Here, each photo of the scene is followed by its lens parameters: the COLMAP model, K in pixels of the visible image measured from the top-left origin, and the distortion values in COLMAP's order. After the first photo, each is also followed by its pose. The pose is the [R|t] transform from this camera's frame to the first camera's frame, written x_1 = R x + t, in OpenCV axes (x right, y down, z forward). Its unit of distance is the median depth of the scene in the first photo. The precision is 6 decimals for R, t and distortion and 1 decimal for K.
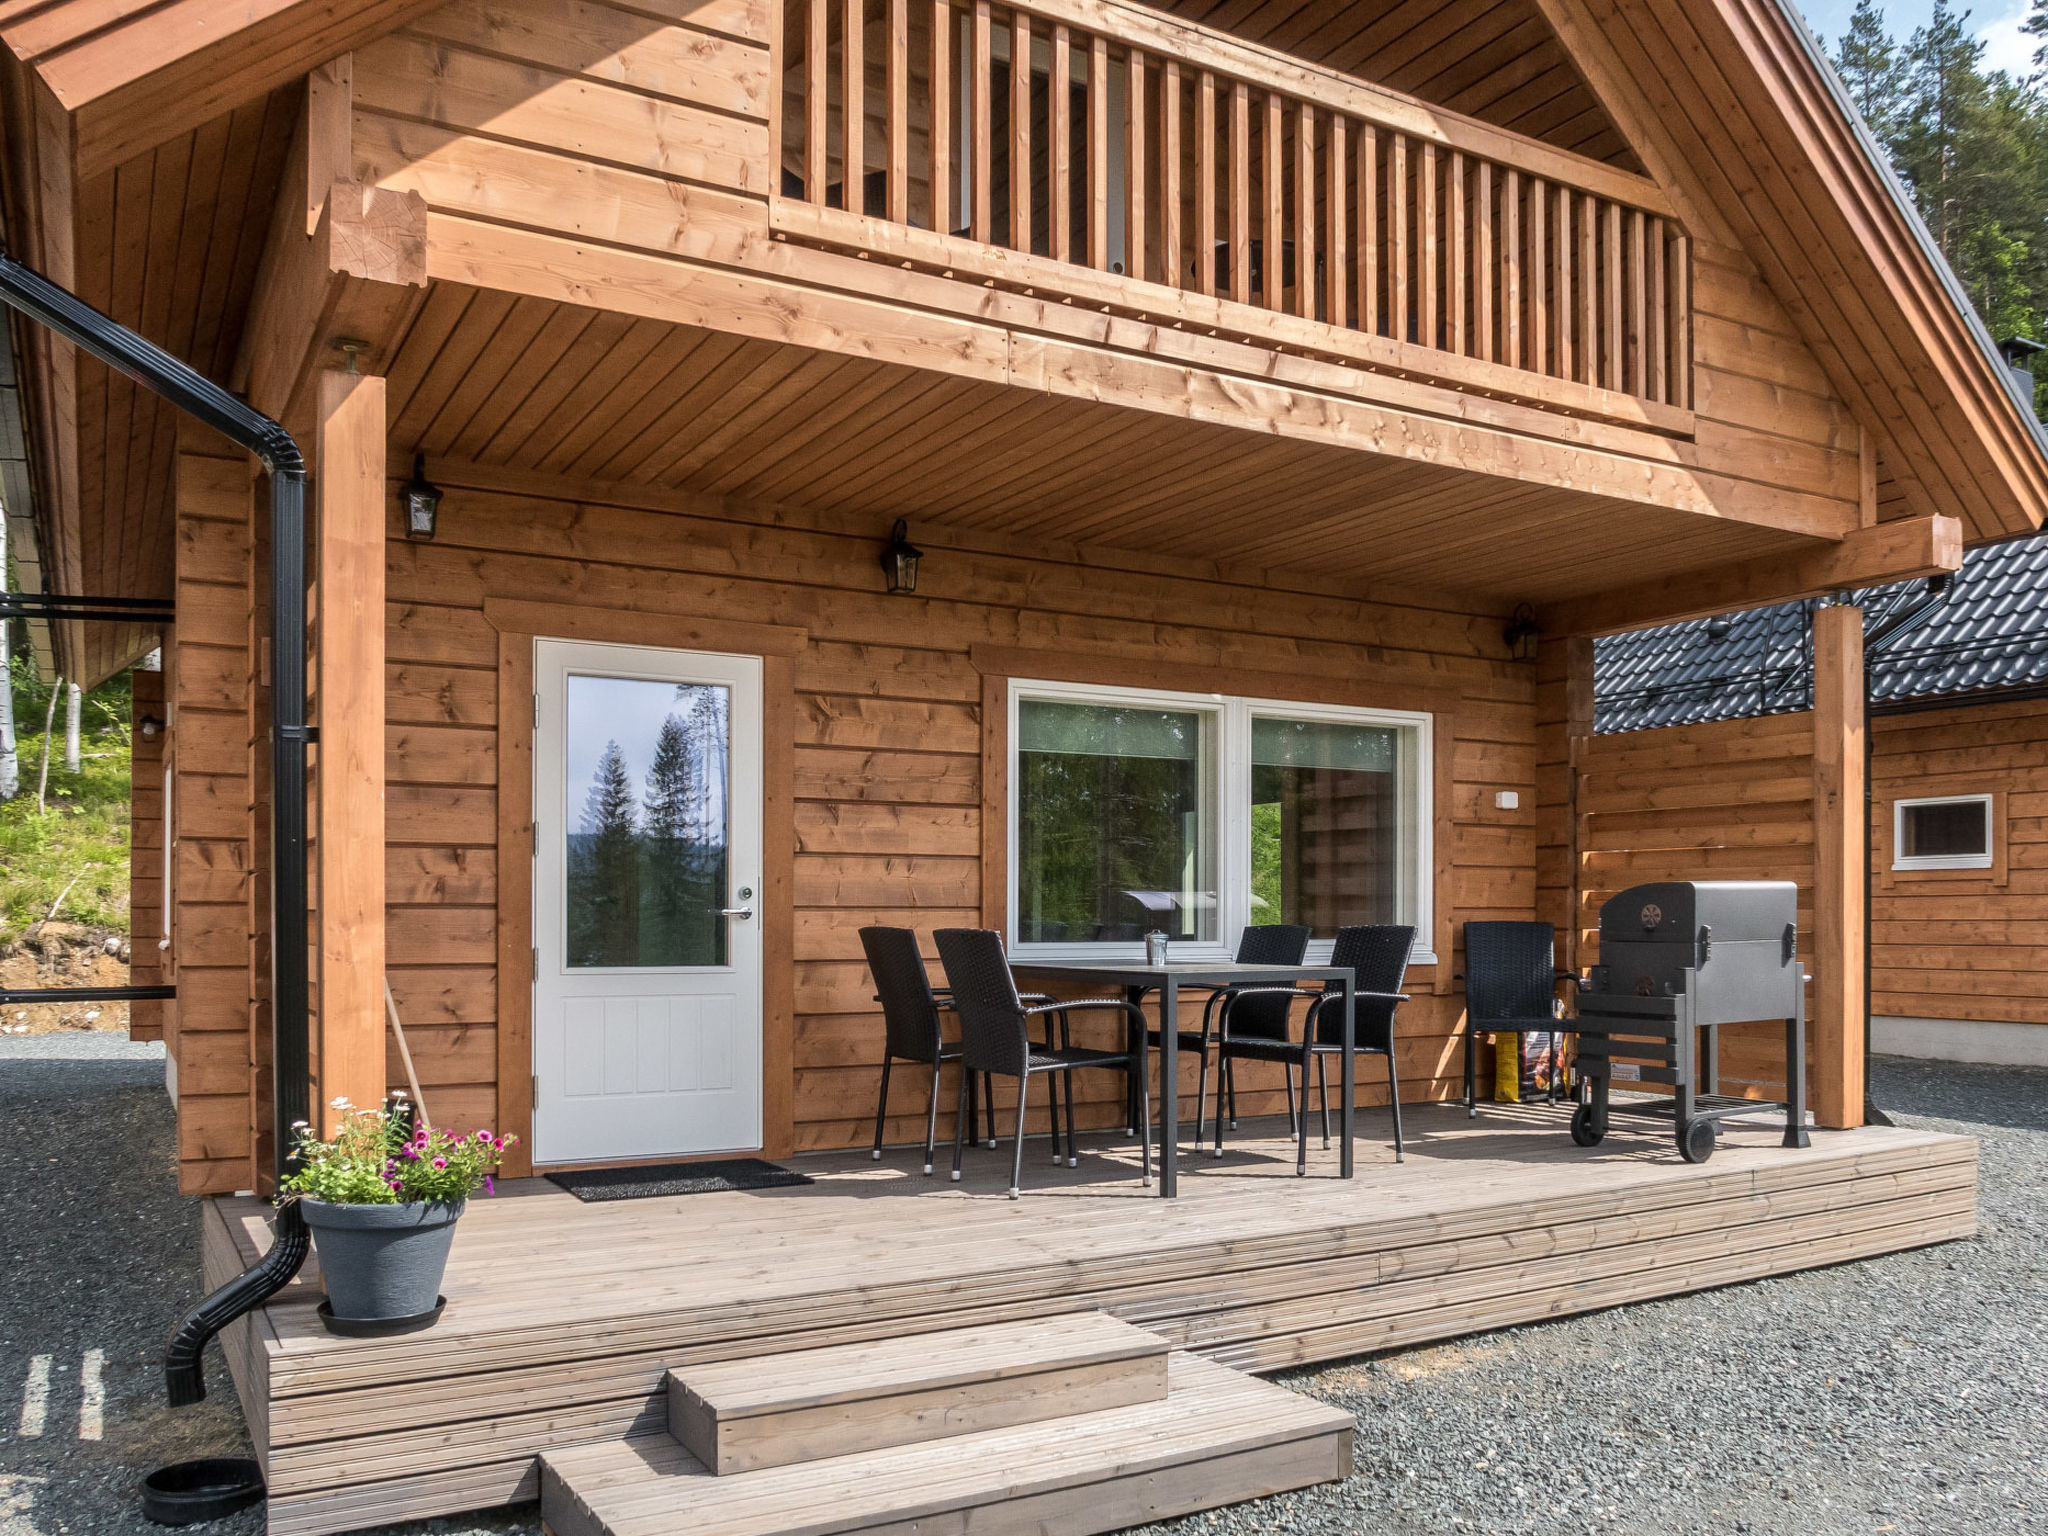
lens RADIAL K [[1654.5, 0, 996.6], [0, 1654.5, 692.7], [0, 0, 1]] dist [-0.039431, 0.018254]
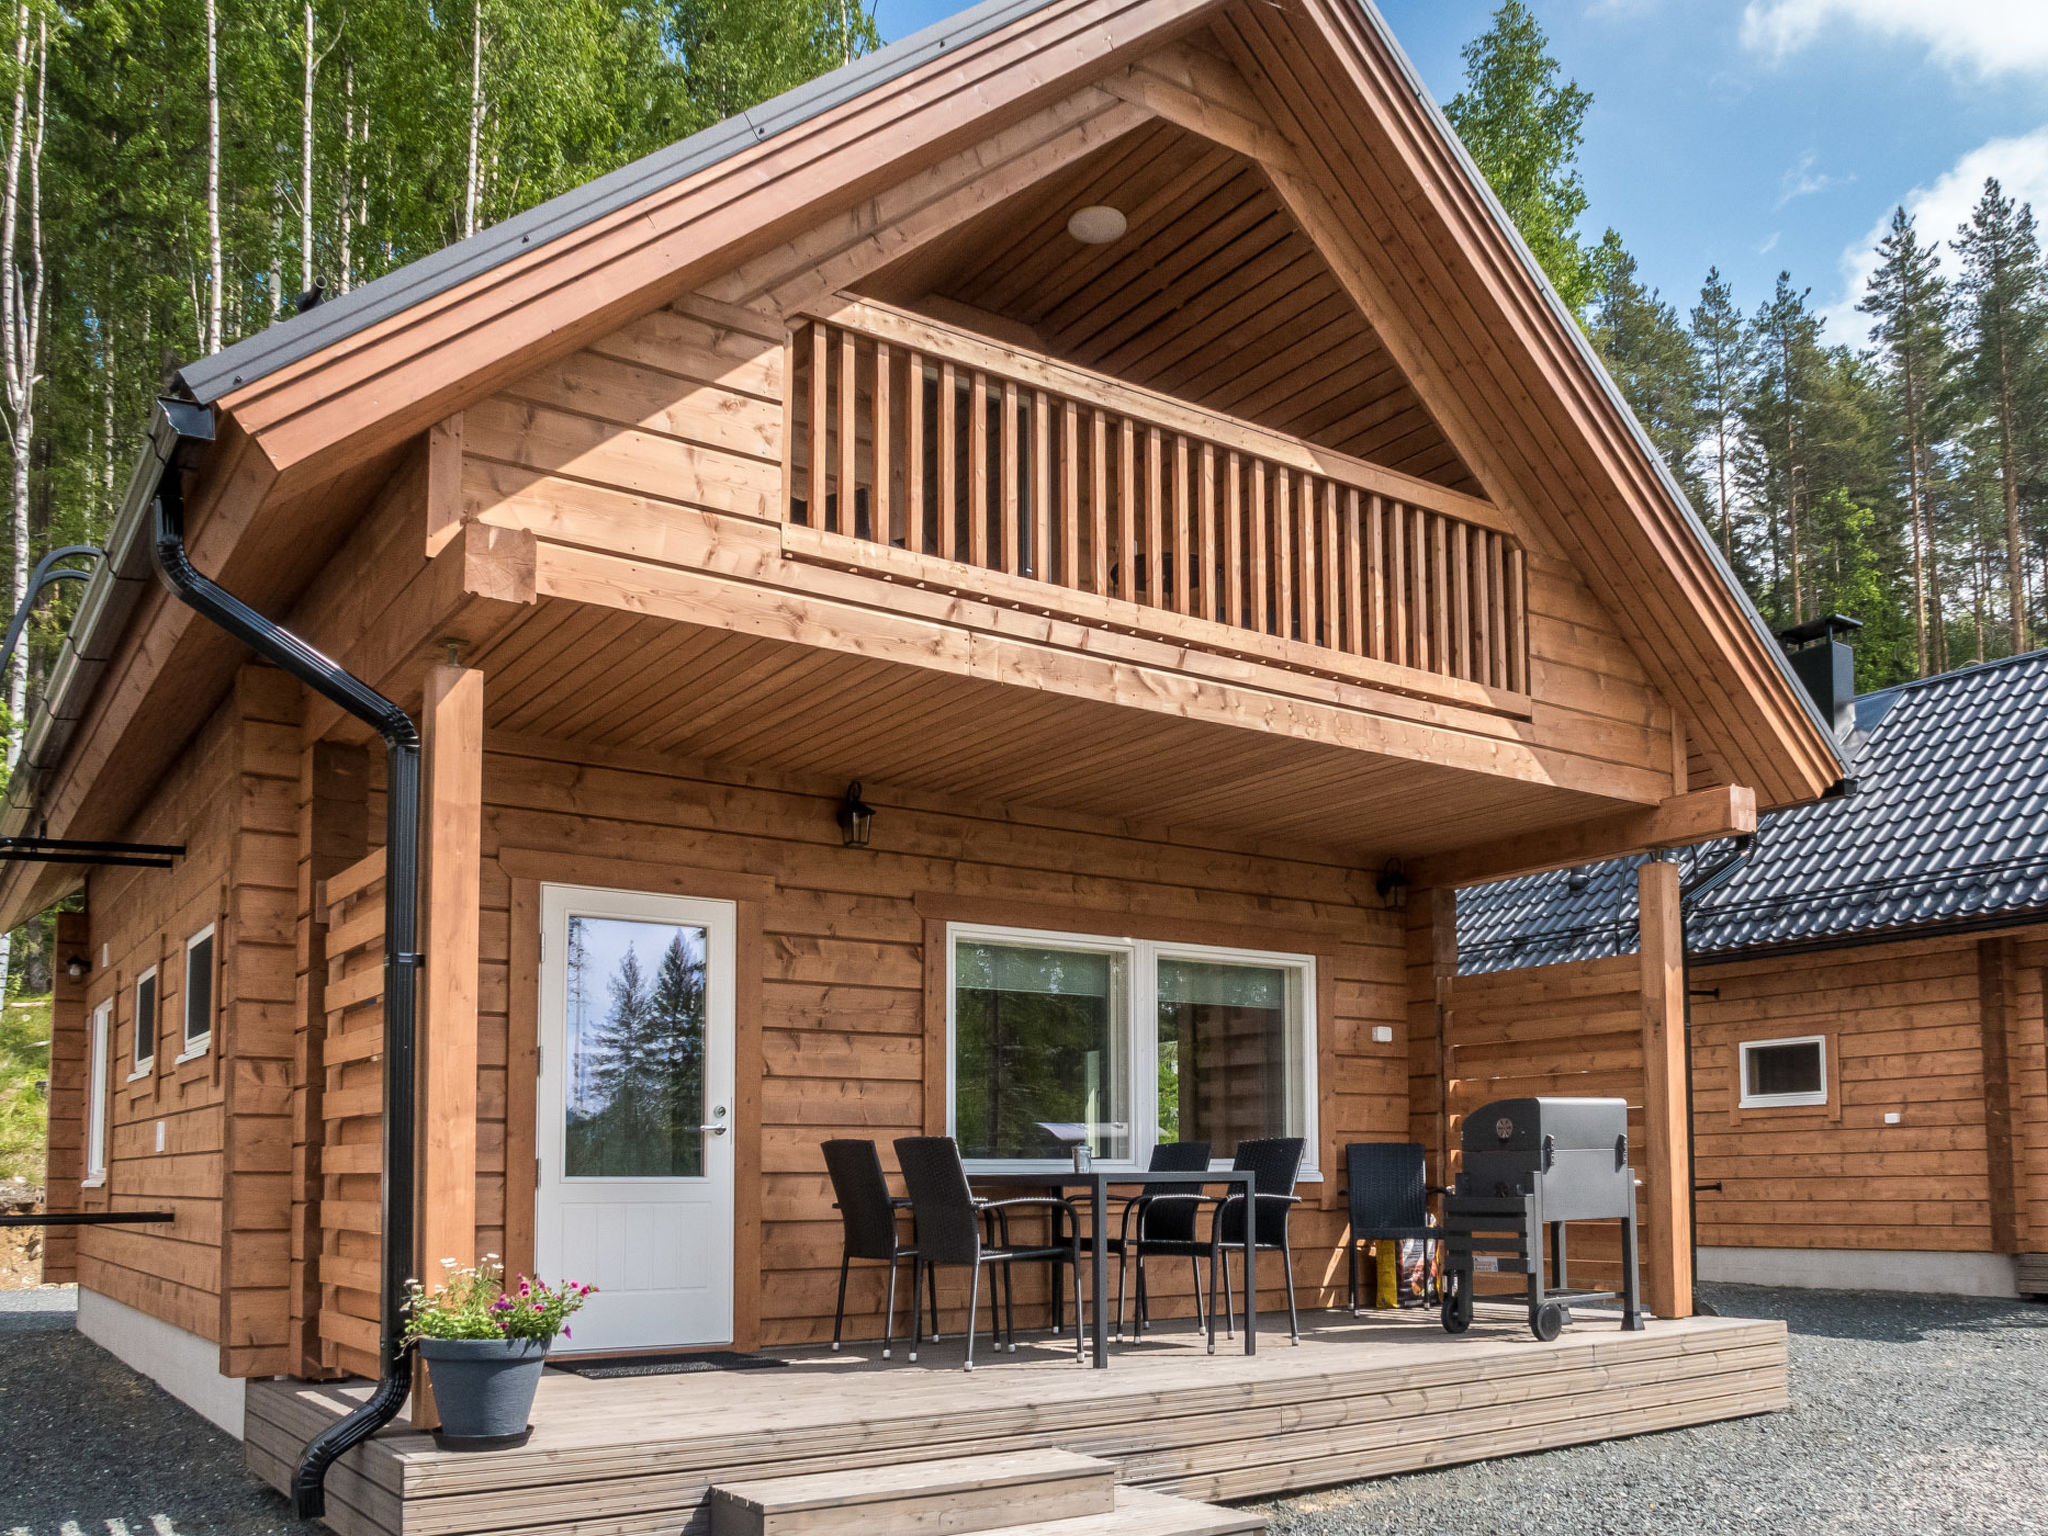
lens RADIAL K [[1654.5, 0, 1023.9], [0, 1654.5, 770.2], [0, 0, 1]] dist [-0.039431, 0.018254]
pose [[0.996245, 0.011676, 0.085792, -0.045127], [-0.002691, 0.994562, -0.104113, 0.006524], [-0.086541, 0.103491, 0.990858, -0.157514]]
